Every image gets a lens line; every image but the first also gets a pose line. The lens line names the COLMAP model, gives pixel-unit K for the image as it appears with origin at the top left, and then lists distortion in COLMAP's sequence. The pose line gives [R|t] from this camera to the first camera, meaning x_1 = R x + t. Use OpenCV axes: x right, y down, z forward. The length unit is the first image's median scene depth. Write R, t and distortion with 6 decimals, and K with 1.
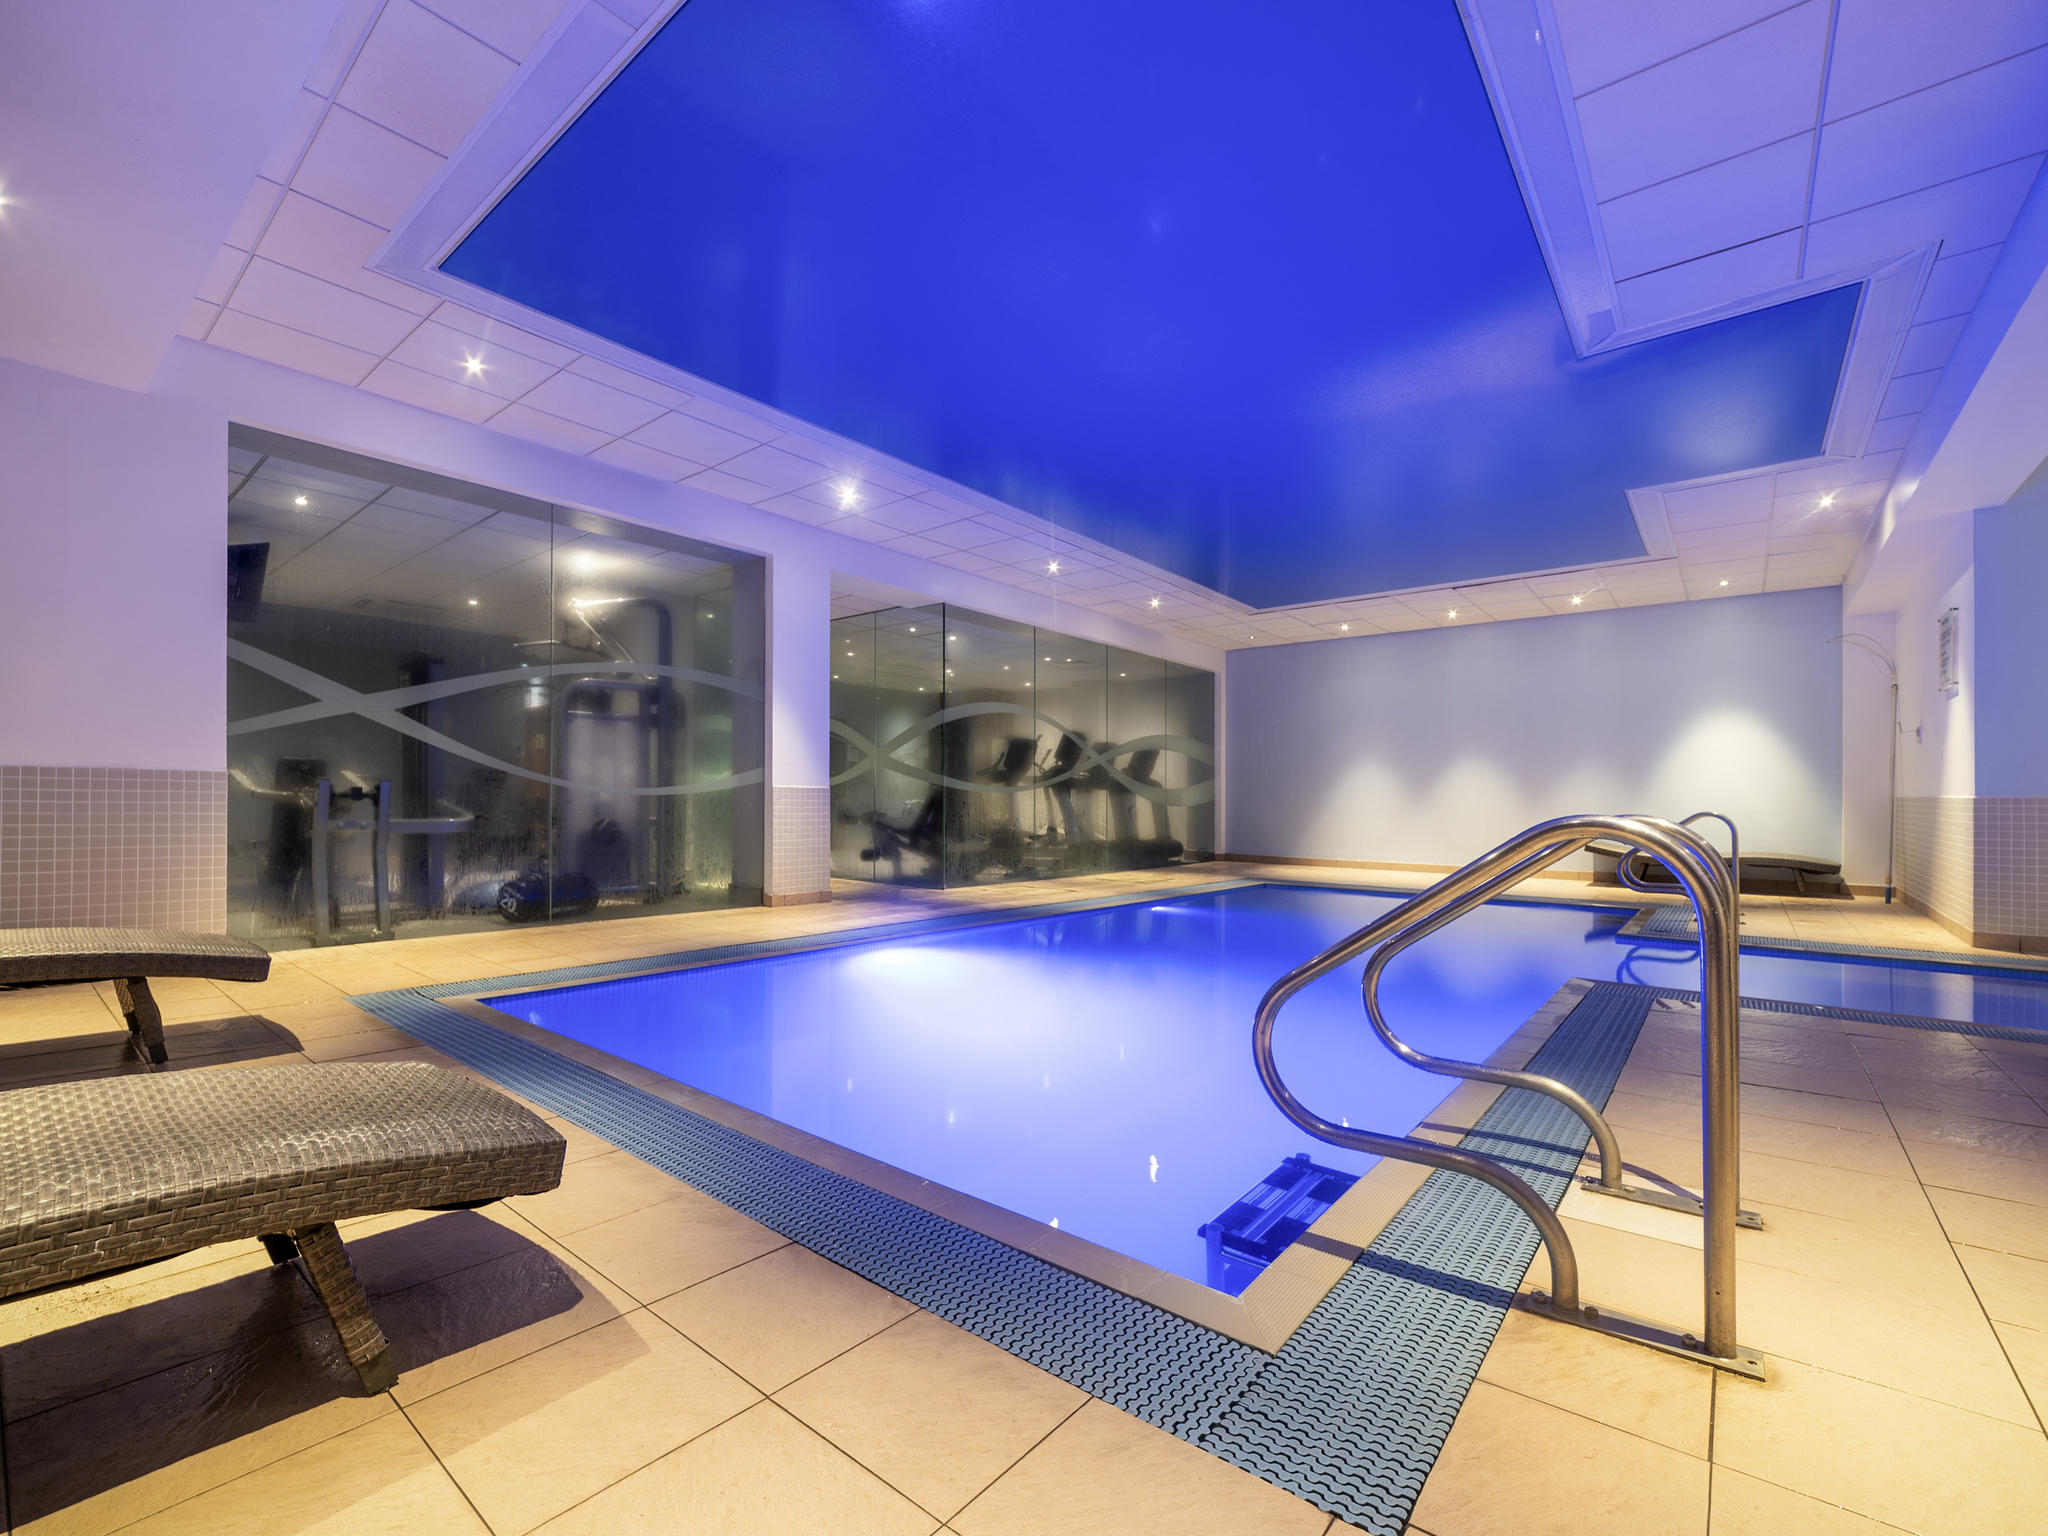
lens RADIAL K [[897.1, 0, 1024.5], [0, 897.1, 801.5], [0, 0, 1]] dist [-0.001386, 0.000187]
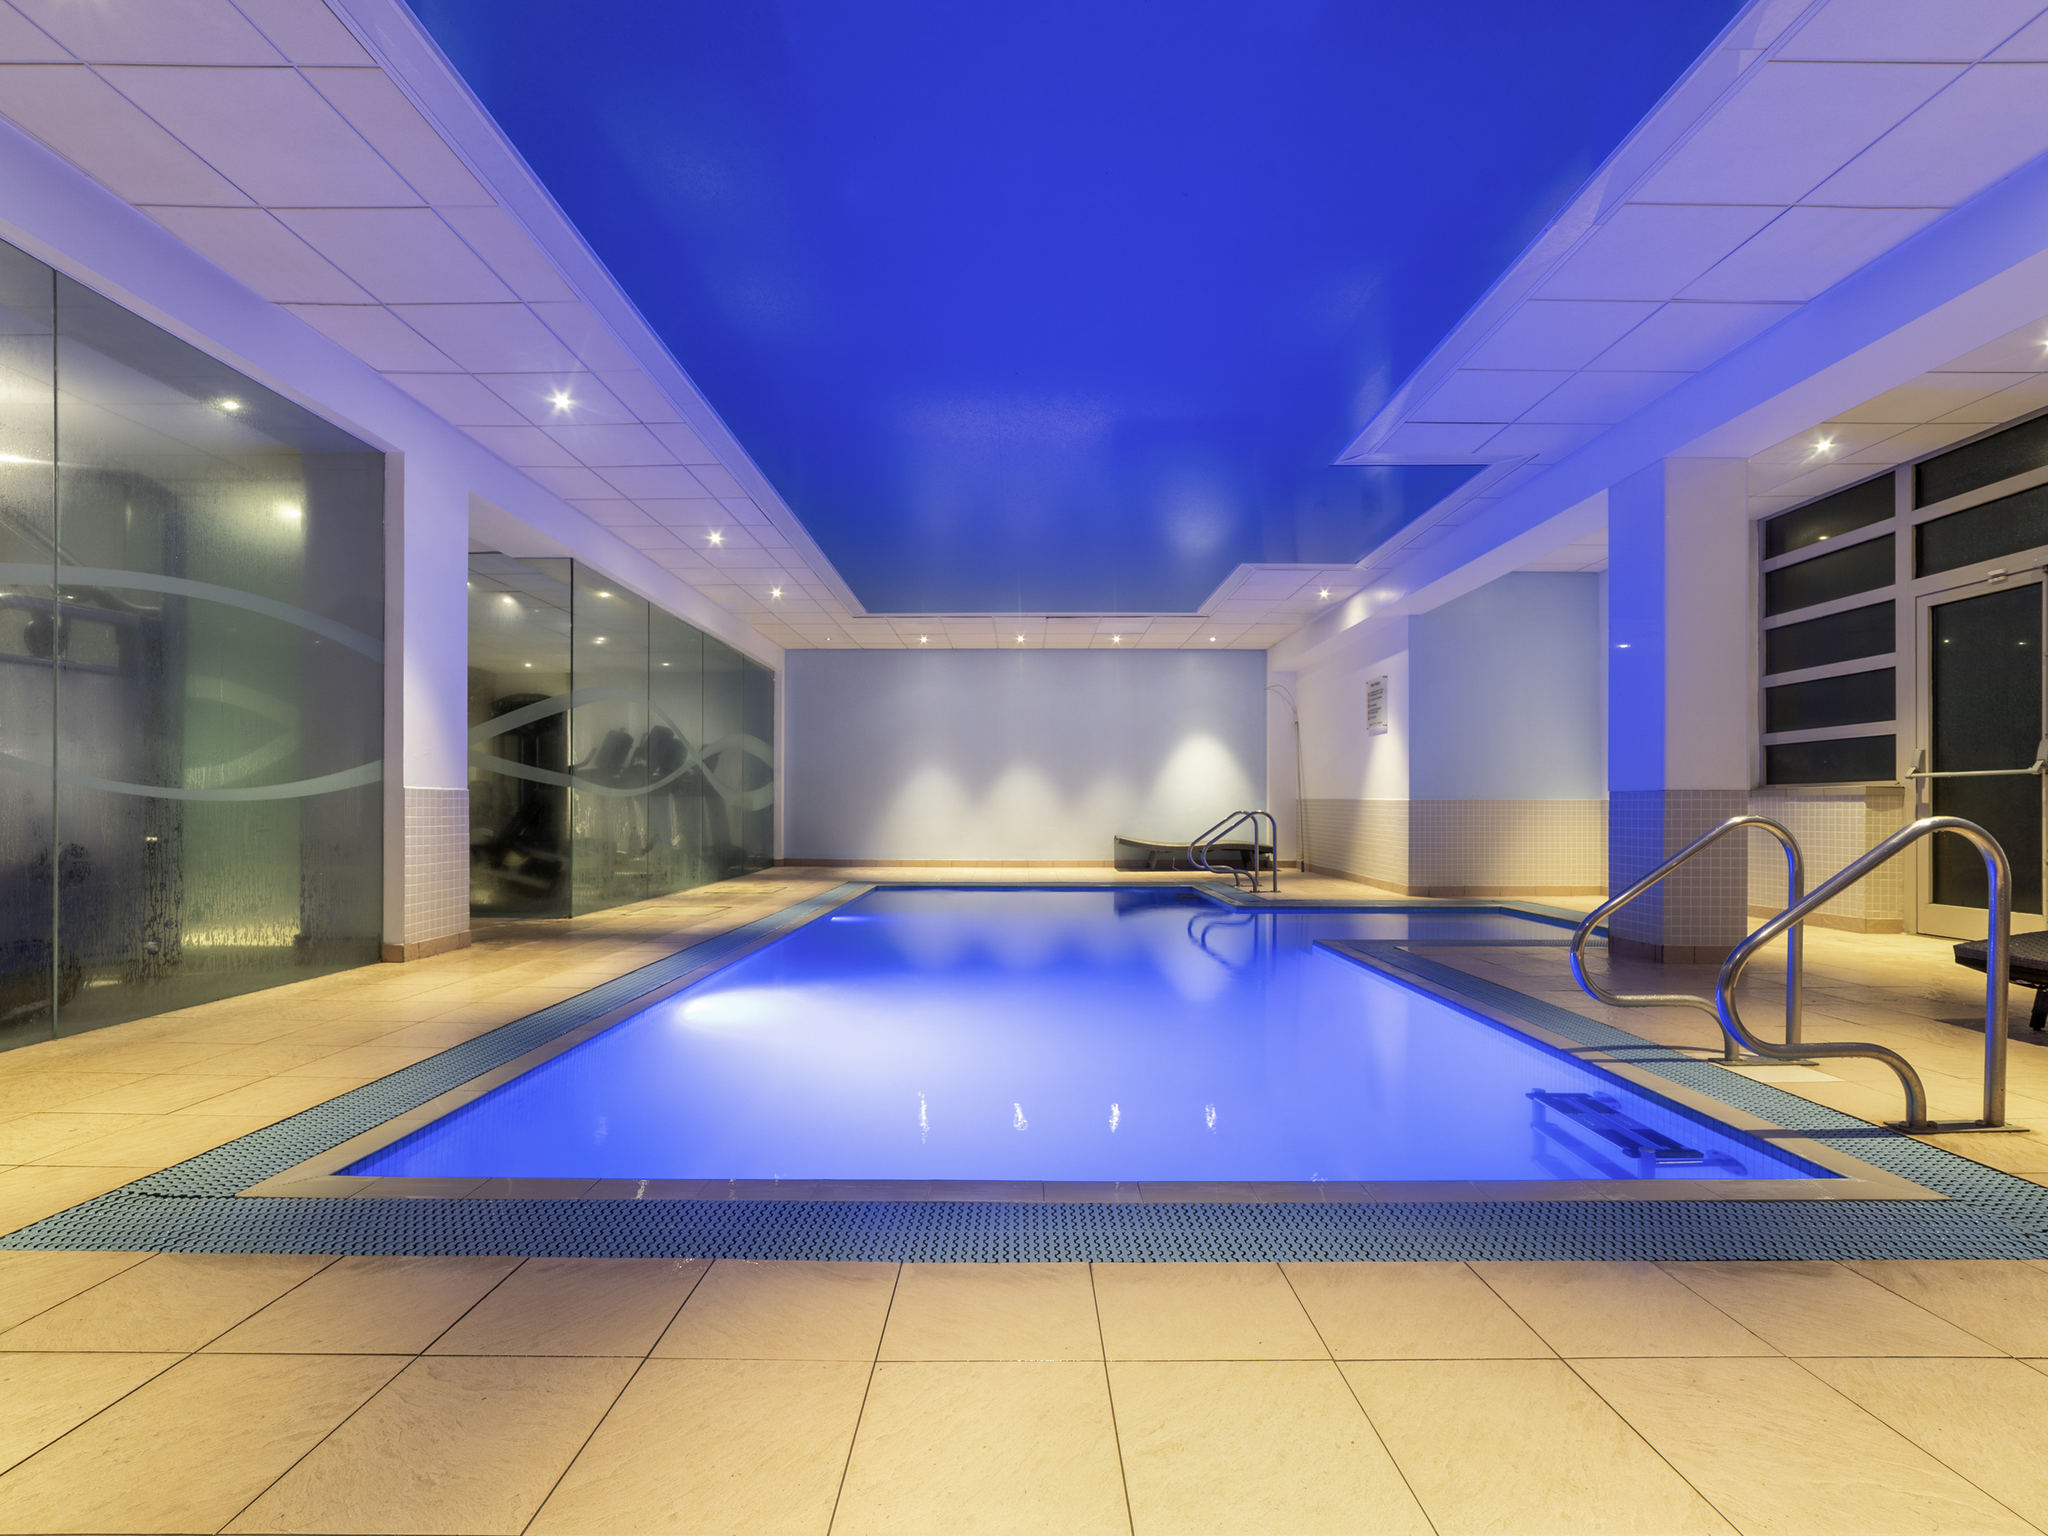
lens RADIAL K [[897.1, 0, 1024.5], [0, 897.1, 801.5], [0, 0, 1]] dist [-0.001386, 0.000187]
pose [[0.778858, -0.003679, 0.627190, -0.281970], [0.005242, 0.999986, -0.000645, -0.002542], [-0.627179, 0.003790, 0.778866, 0.132623]]
